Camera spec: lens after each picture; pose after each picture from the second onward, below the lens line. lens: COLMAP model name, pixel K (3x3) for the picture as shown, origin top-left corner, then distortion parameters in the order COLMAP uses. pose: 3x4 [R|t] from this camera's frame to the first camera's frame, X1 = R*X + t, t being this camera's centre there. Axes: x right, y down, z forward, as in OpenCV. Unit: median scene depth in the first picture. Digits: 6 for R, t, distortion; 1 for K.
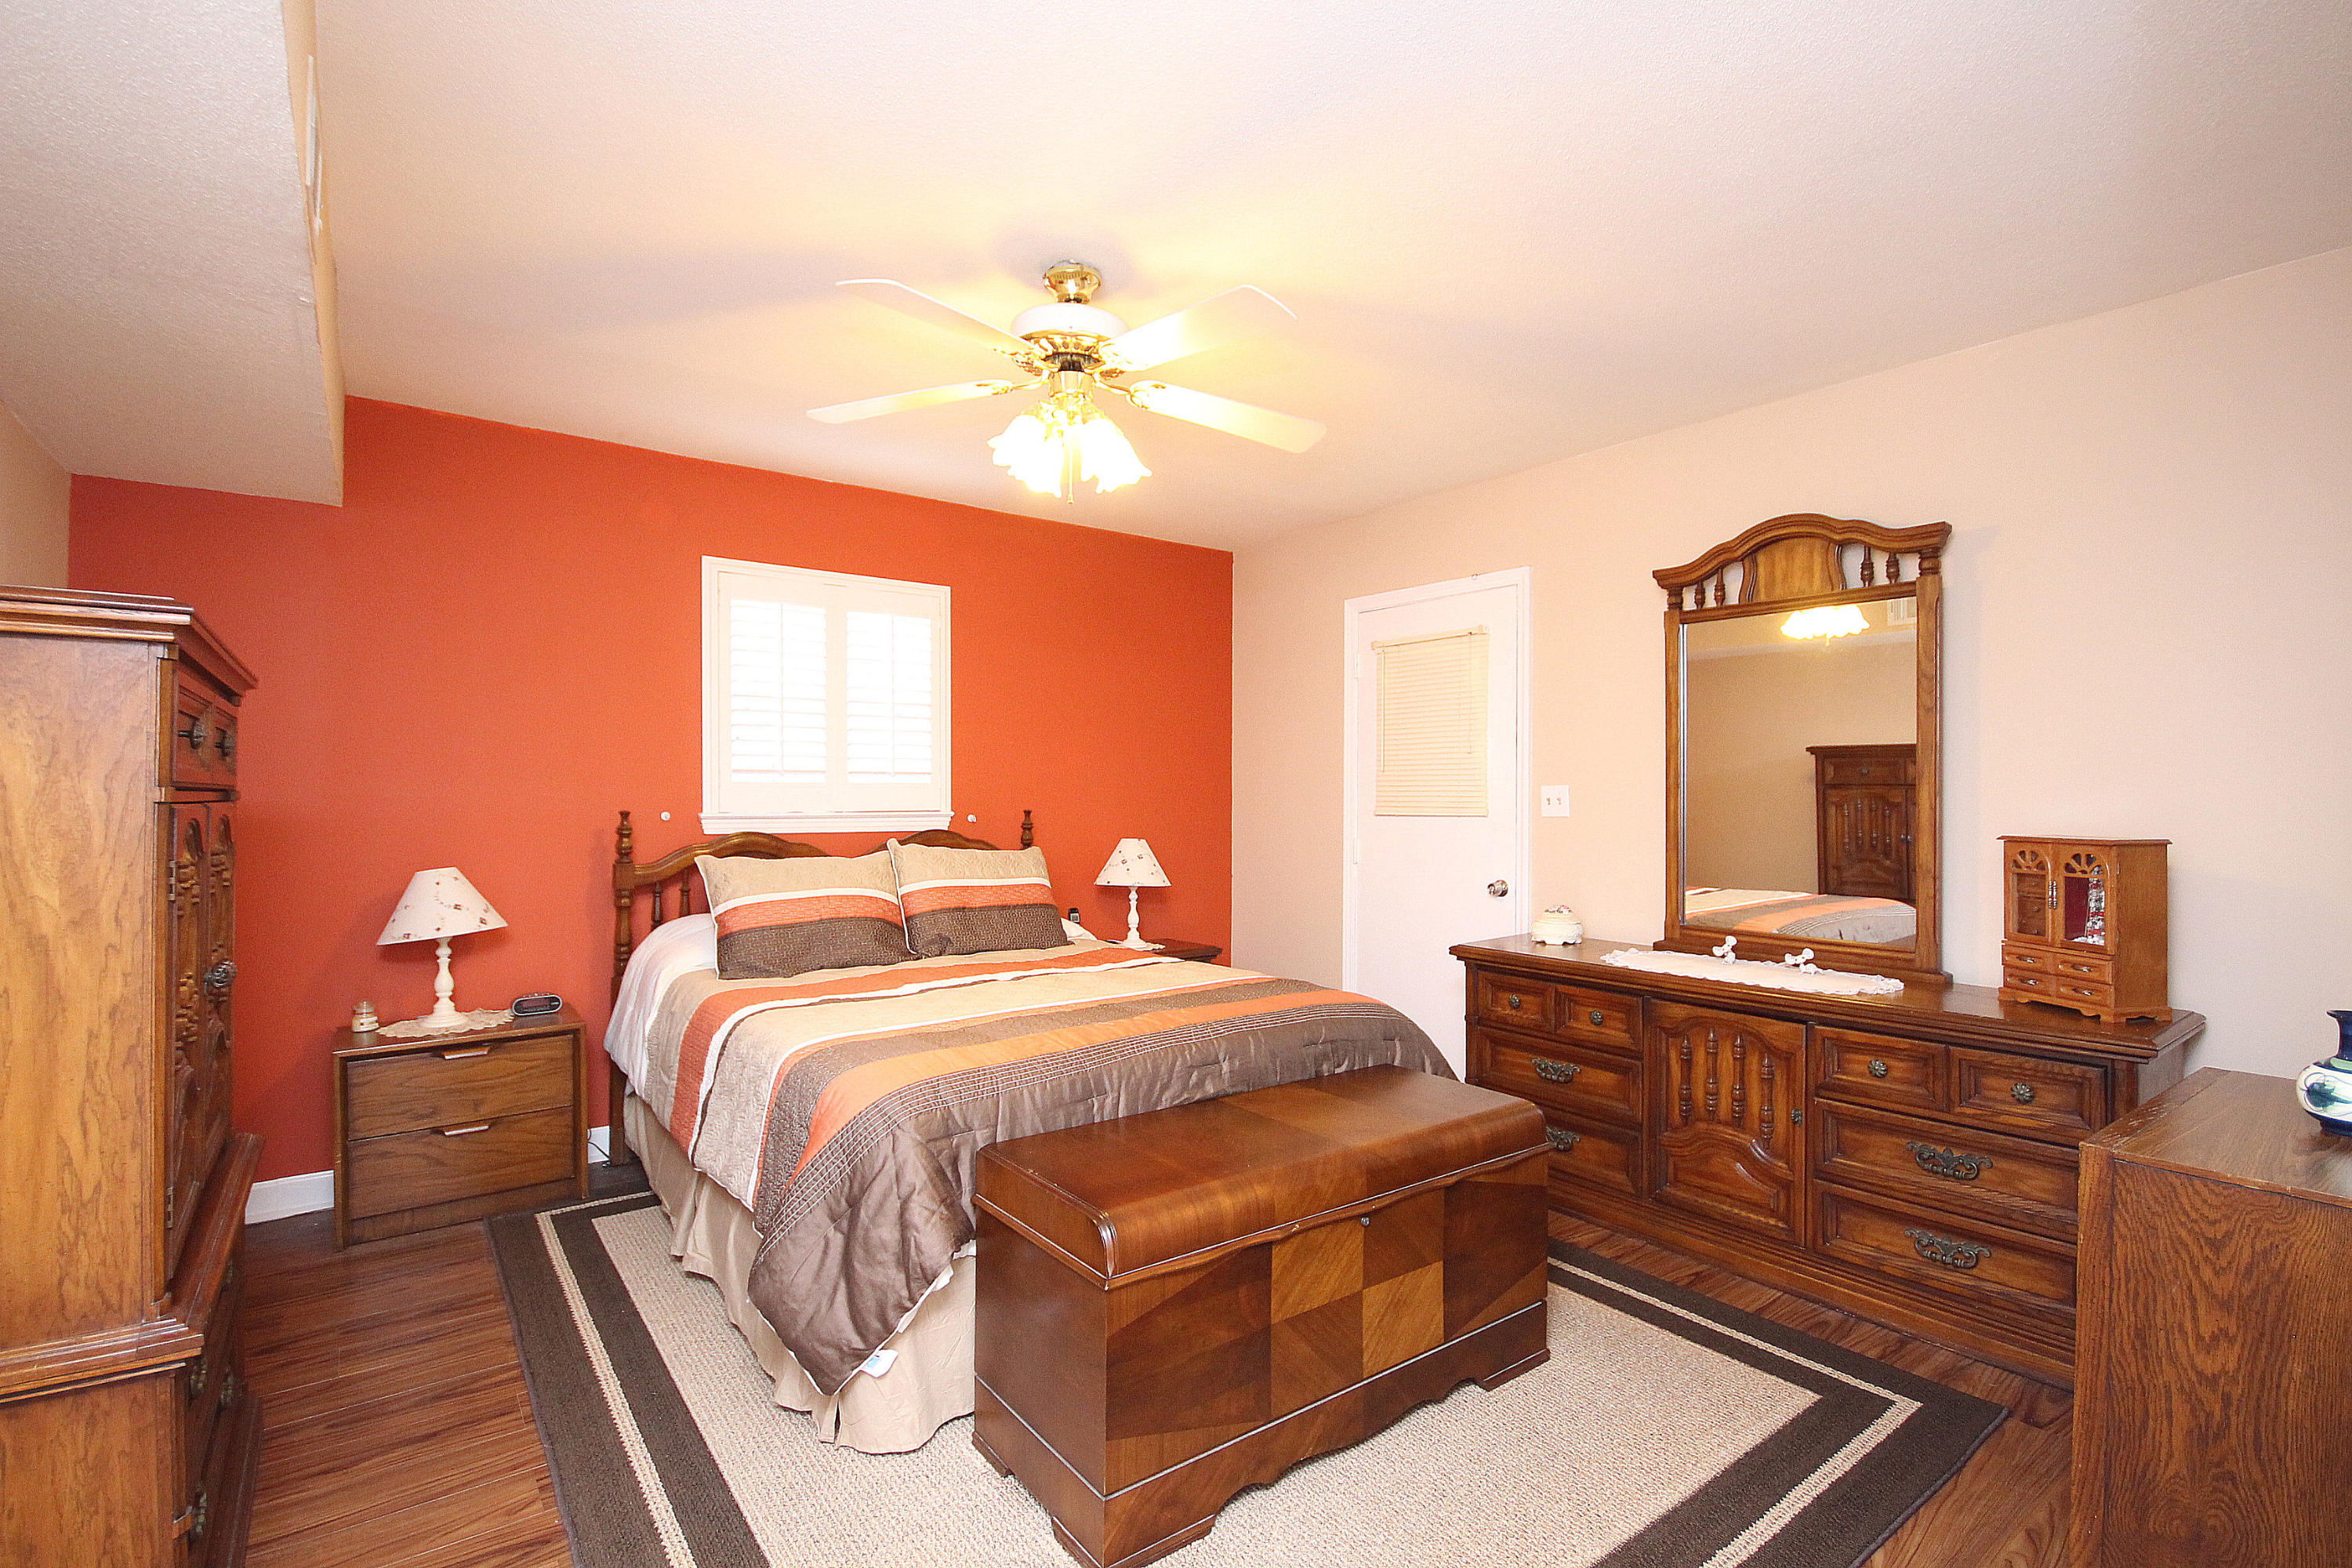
lens RADIAL K [[1079.3, 0, 1175.4], [0, 1079.3, 796.5], [0, 0, 1]] dist [0.000713, -0.006716]
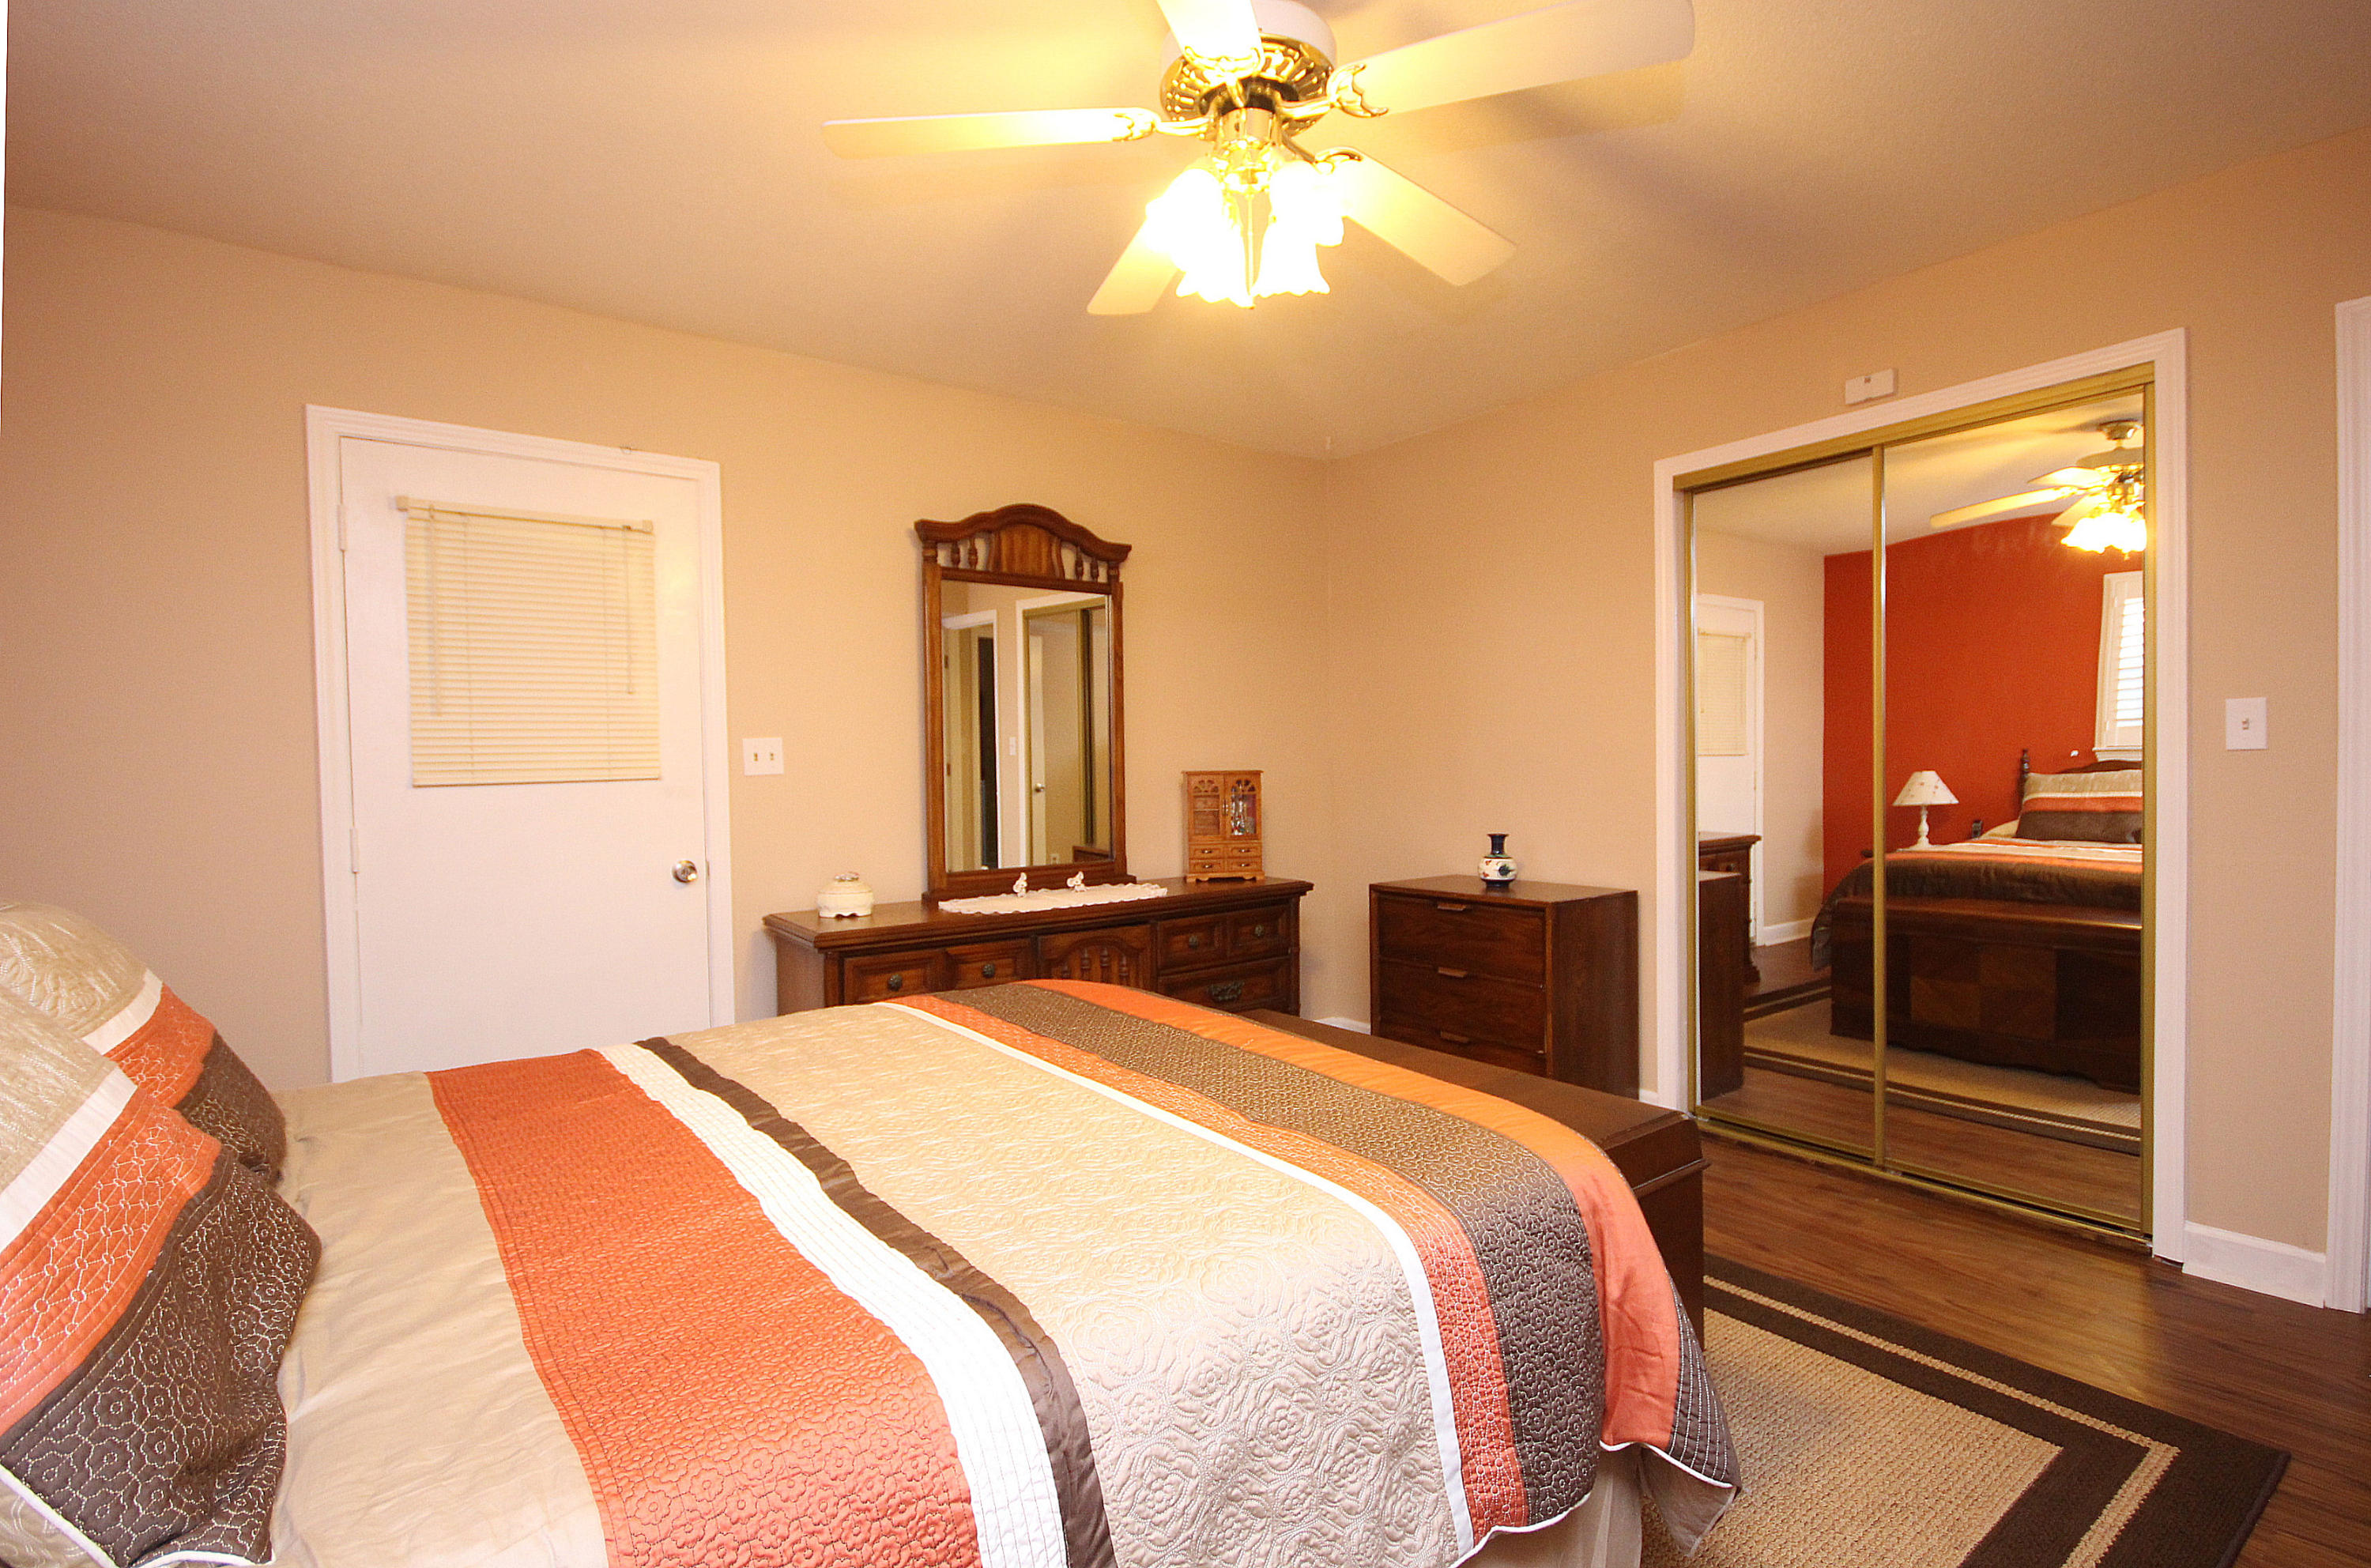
lens RADIAL K [[1102.0, 0, 1185.5], [0, 1102.0, 784.0], [0, 0, 1]] dist [0.011346, 0.000202]
pose [[0.017228, -0.039424, 0.999074, -0.631073], [0.012019, 0.999158, 0.039221, -0.004887], [-0.999779, 0.011332, 0.017687, 0.823843]]
